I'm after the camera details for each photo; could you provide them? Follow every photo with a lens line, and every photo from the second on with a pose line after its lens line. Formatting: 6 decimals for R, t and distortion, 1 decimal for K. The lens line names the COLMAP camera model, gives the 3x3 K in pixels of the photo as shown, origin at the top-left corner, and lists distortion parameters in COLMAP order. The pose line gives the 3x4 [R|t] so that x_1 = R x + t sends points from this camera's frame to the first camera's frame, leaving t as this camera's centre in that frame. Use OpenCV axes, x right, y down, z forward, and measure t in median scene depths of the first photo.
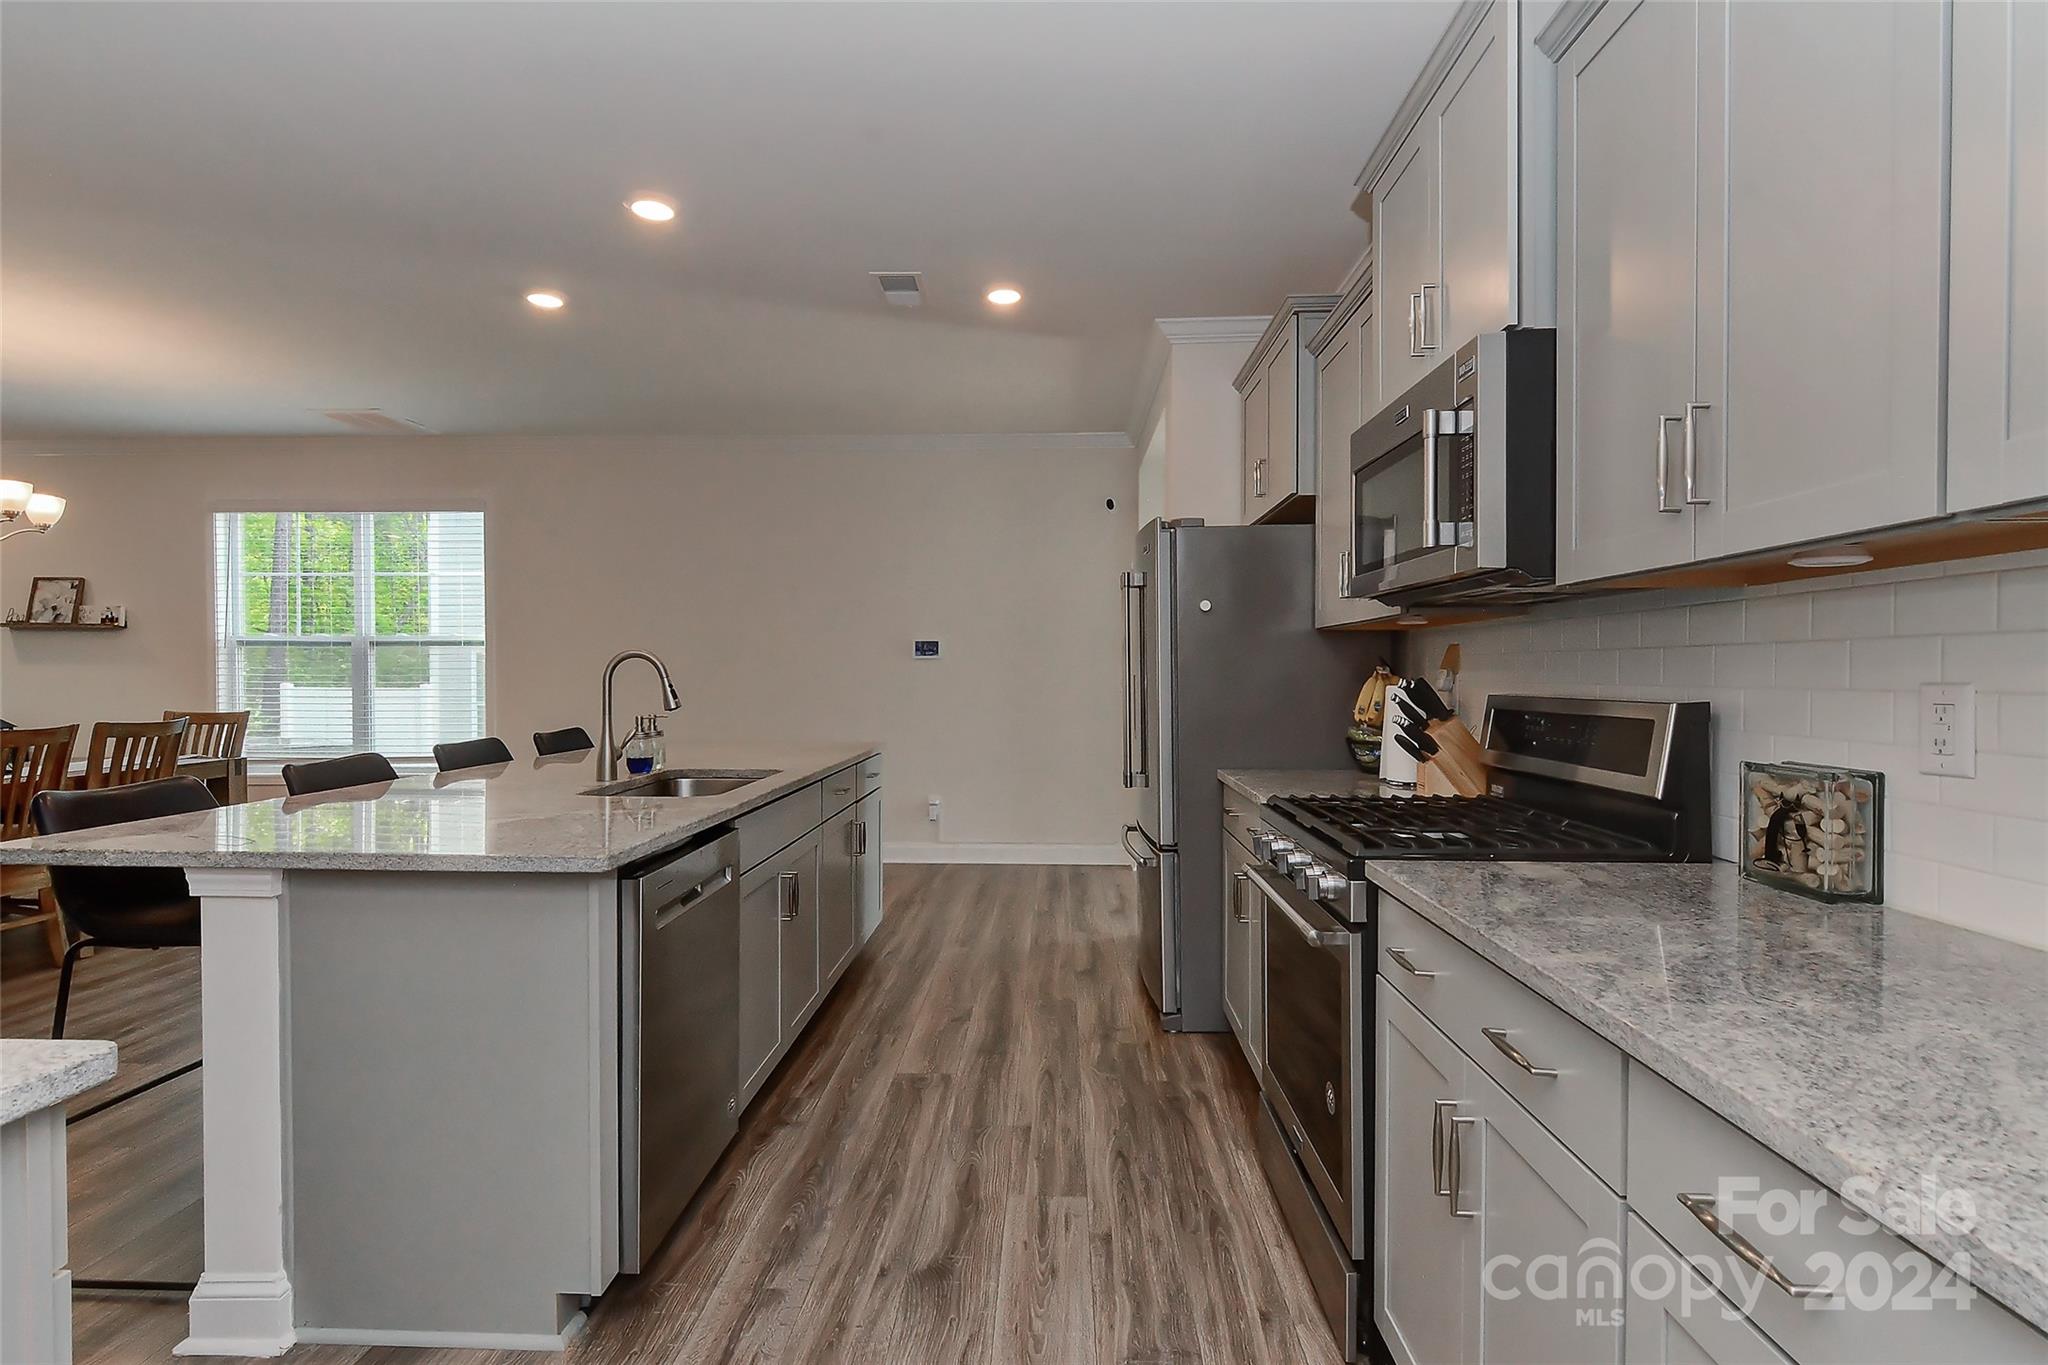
lens RADIAL K [[987.9, 0, 1016.2], [0, 987.9, 689.0], [0, 0, 1]] dist [-0.003094, -0.000967]
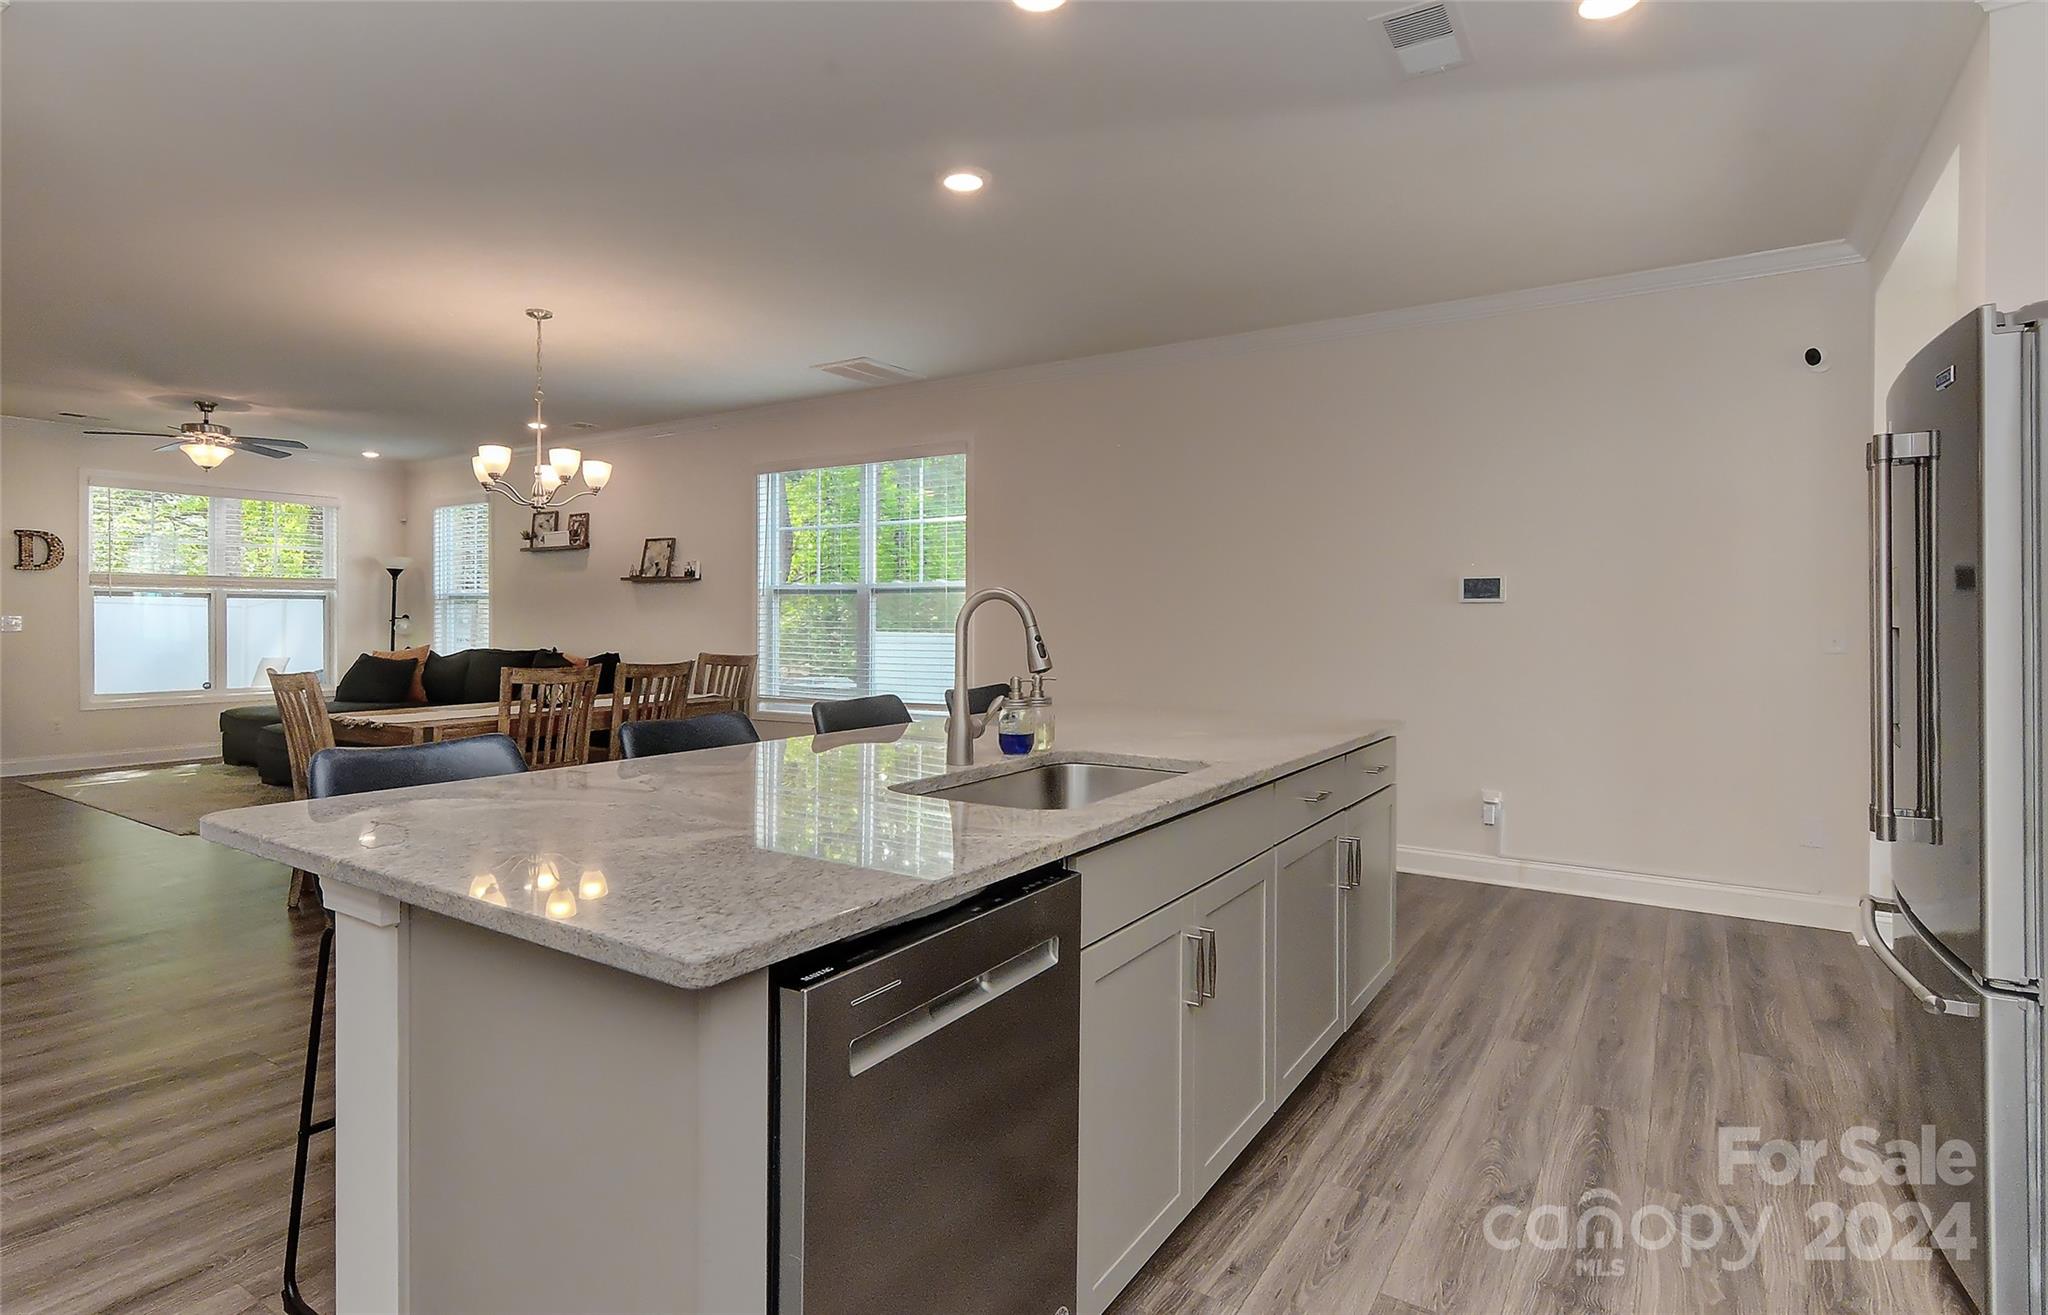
lens RADIAL K [[1063.4, 0, 902.6], [0, 1063.4, 626.3], [0, 0, 1]] dist [0.003449, 0.000407]
pose [[0.825878, 0.007409, -0.563800, -0.000138], [-0.013814, 0.999879, -0.007096, -0.002437], [0.563680, 0.013649, 0.825881, 0.158055]]
